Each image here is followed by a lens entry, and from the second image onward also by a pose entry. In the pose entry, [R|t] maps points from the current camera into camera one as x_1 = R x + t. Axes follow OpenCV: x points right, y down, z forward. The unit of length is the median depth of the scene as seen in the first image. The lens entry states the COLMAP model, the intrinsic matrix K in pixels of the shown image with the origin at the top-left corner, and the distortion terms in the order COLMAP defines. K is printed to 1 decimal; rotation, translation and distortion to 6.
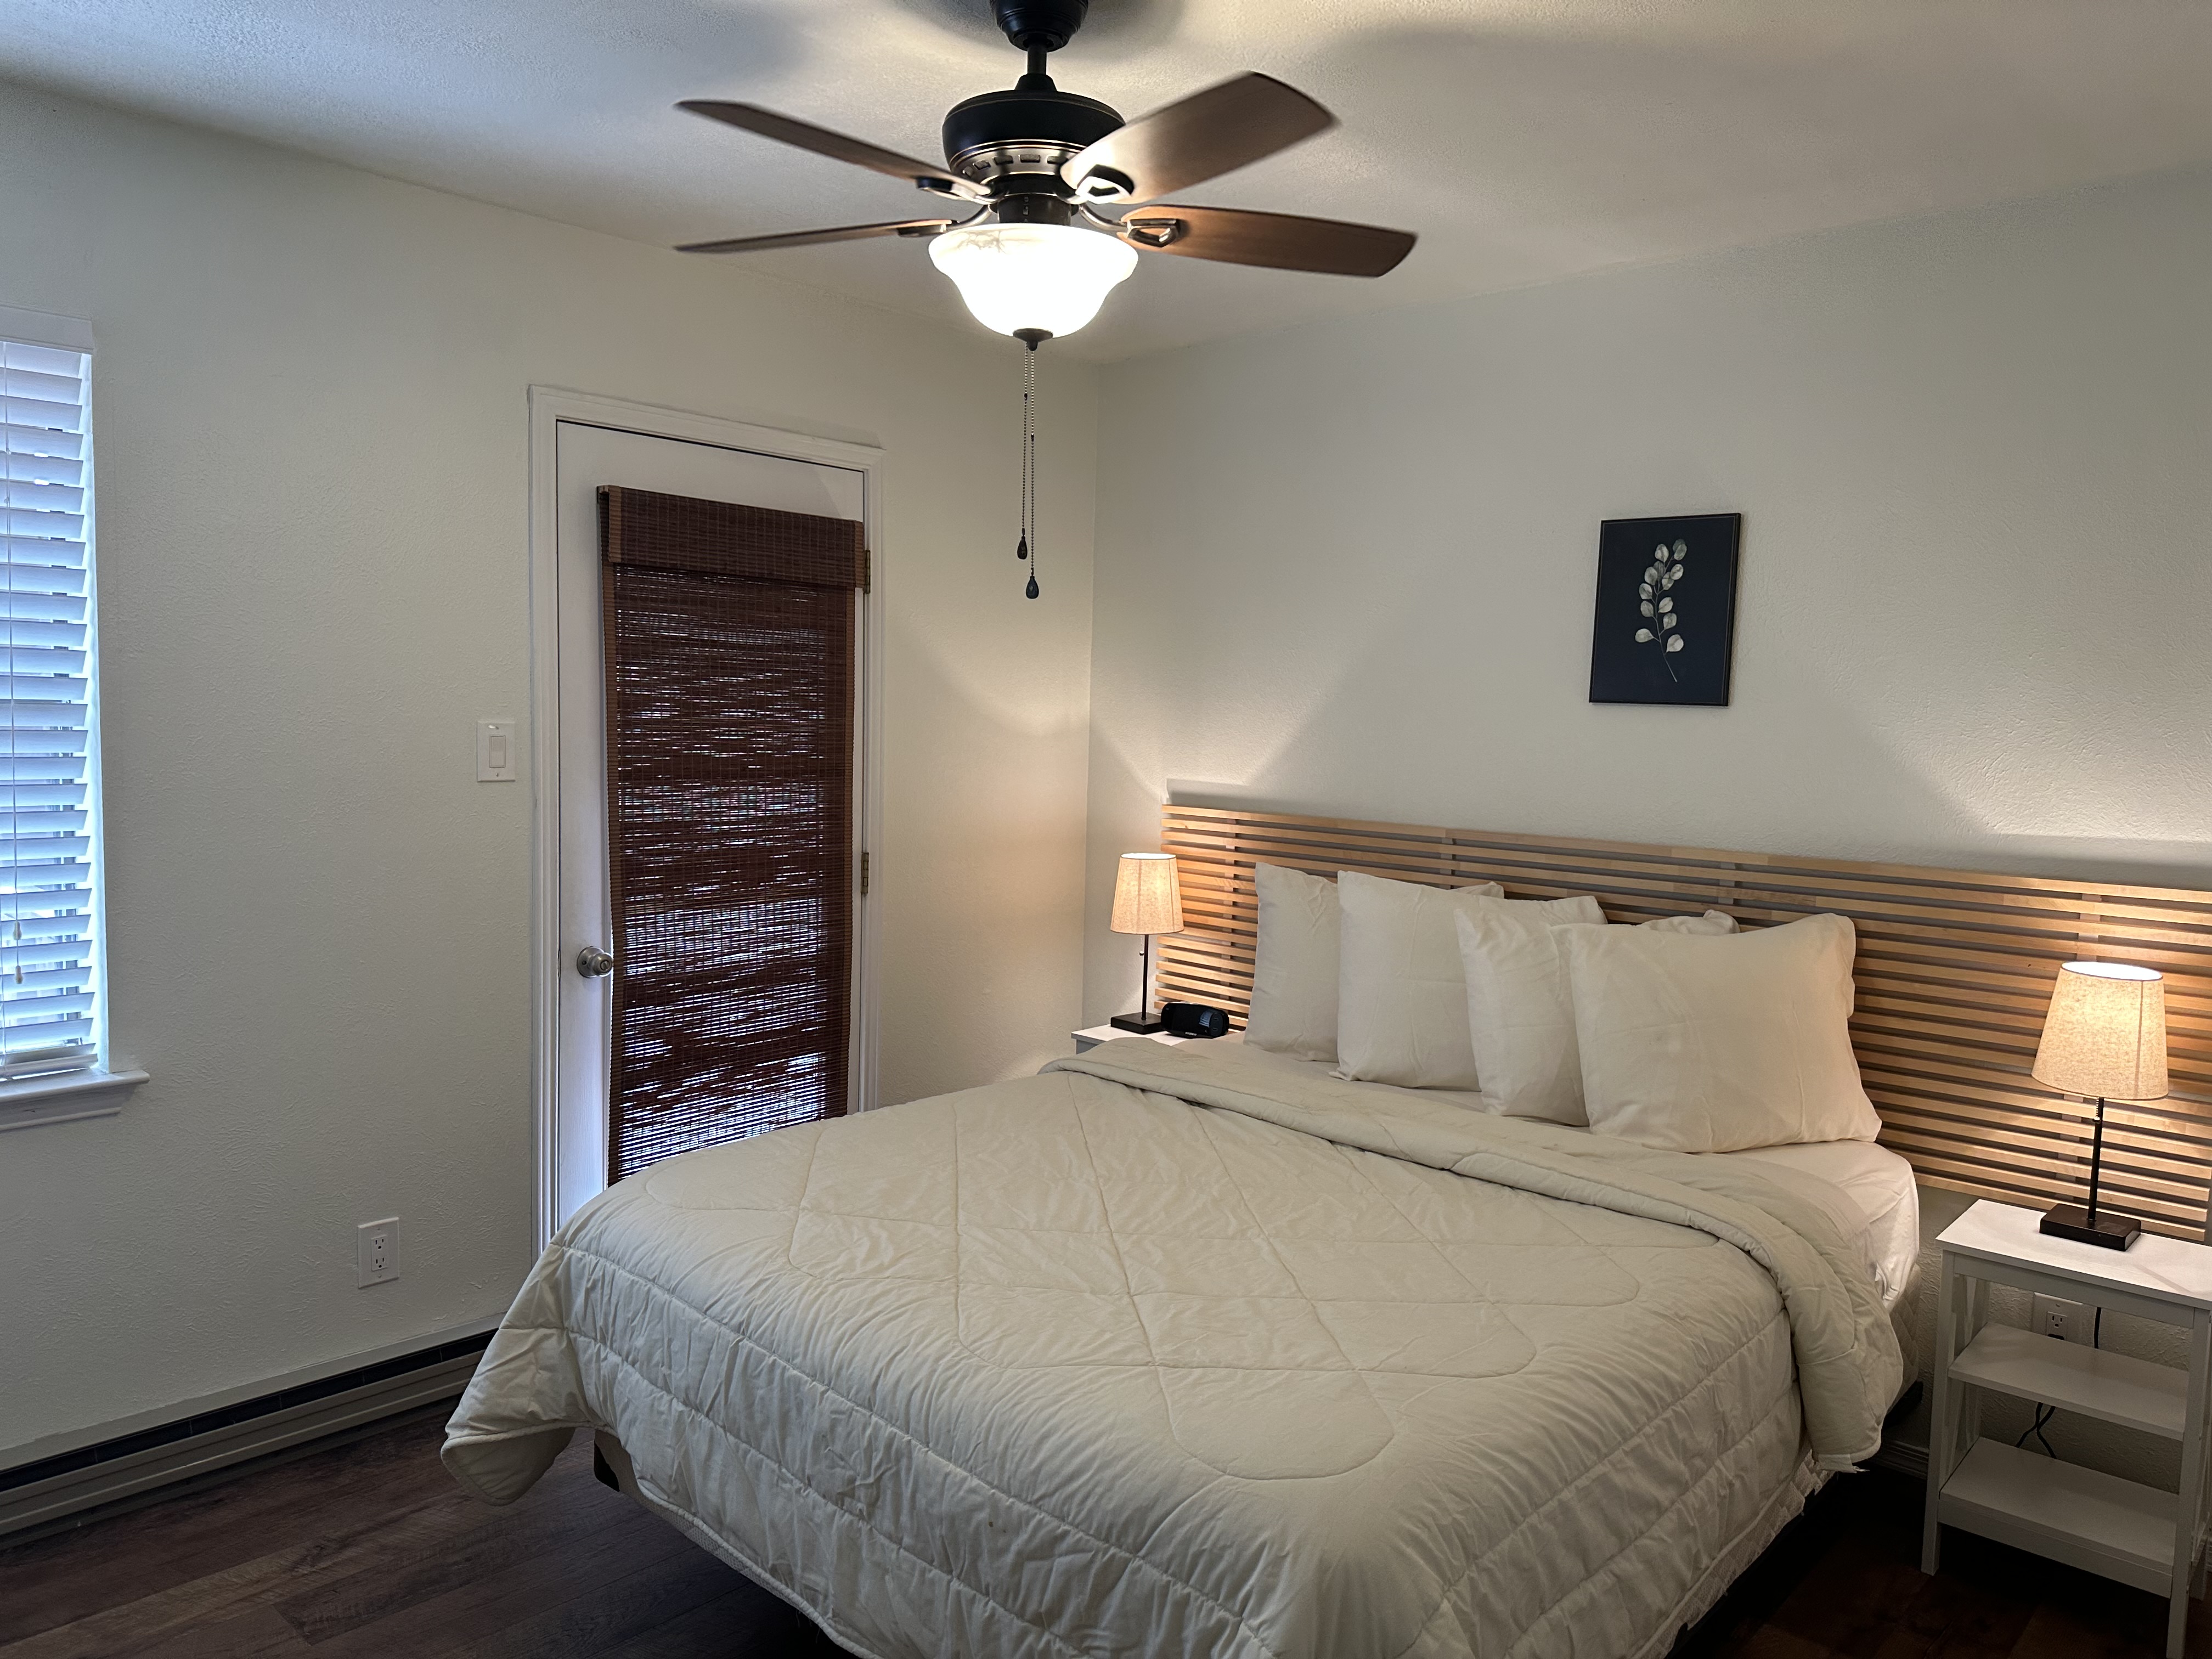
lens RADIAL K [[1569.4, 0, 1111.0], [0, 1569.4, 811.9], [0, 0, 1]] dist [0.123861, -0.182935]
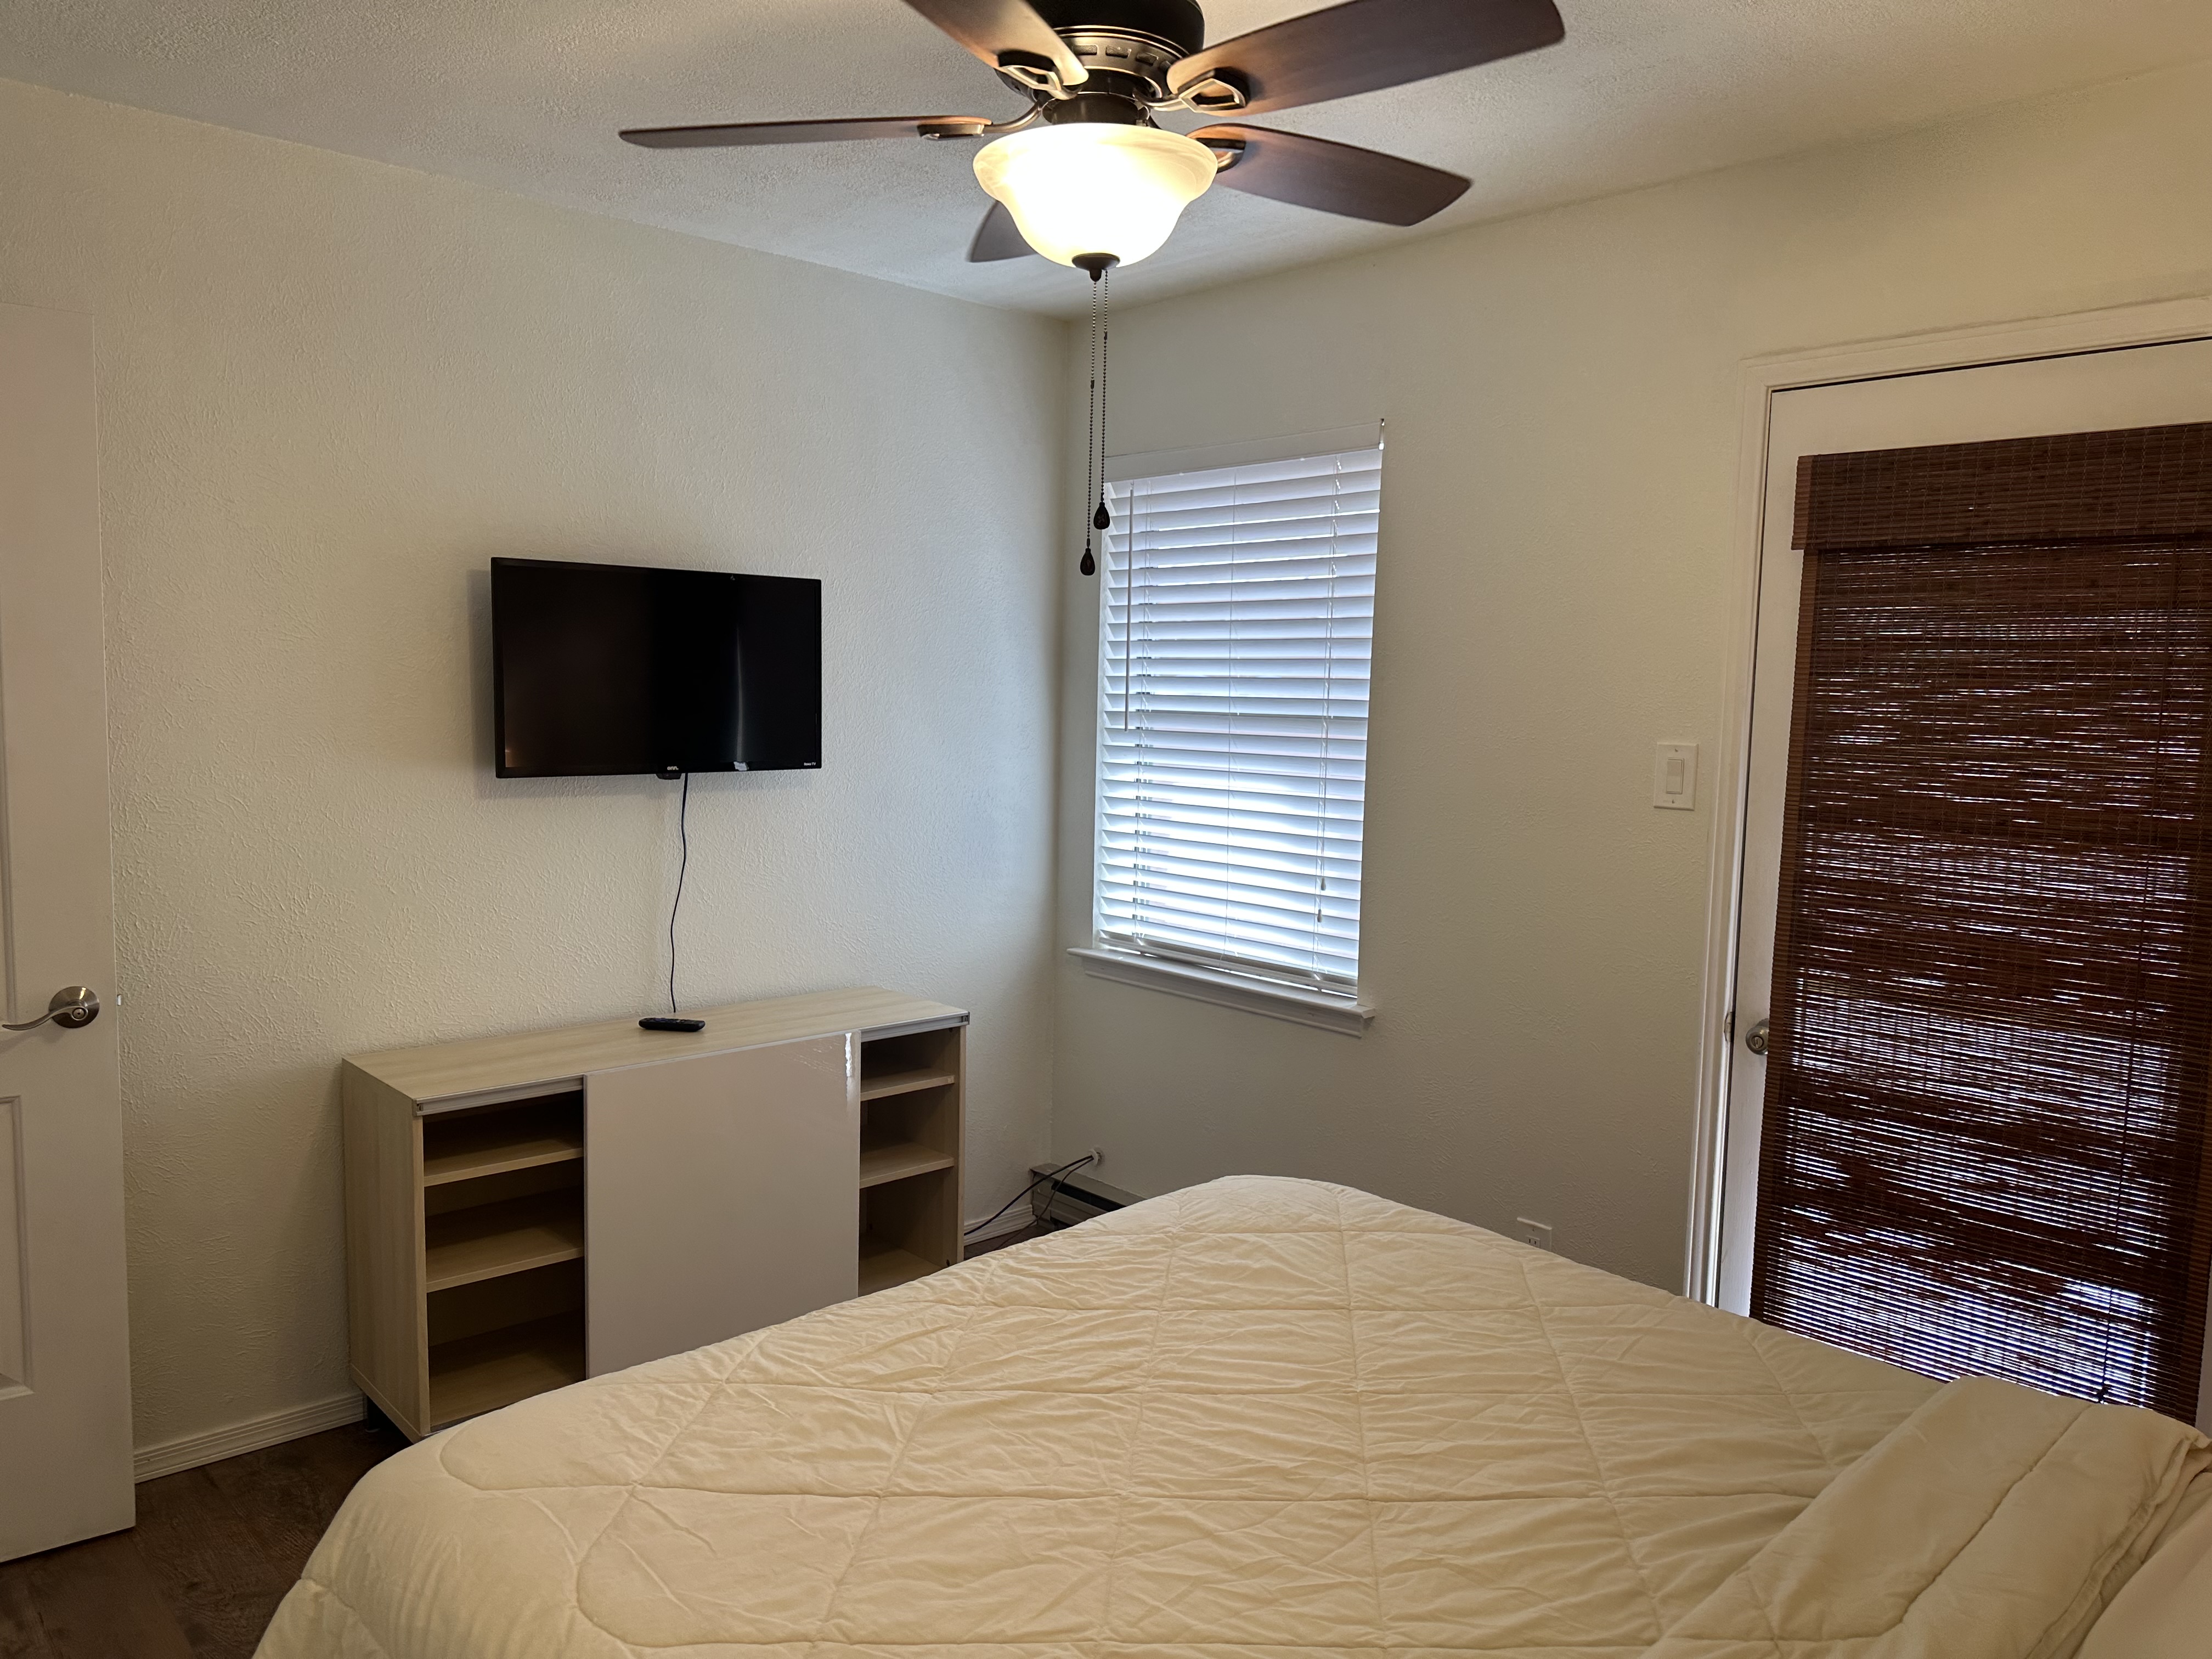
lens RADIAL K [[1543.1, 0, 1116.6], [0, 1543.1, 834.5], [0, 0, 1]] dist [0.065800, -0.093565]
pose [[-0.093453, 0.058920, -0.993879, 0.483028], [-0.099026, 0.992747, 0.068164, -0.030616], [0.990687, 0.104790, -0.086940, 0.689283]]
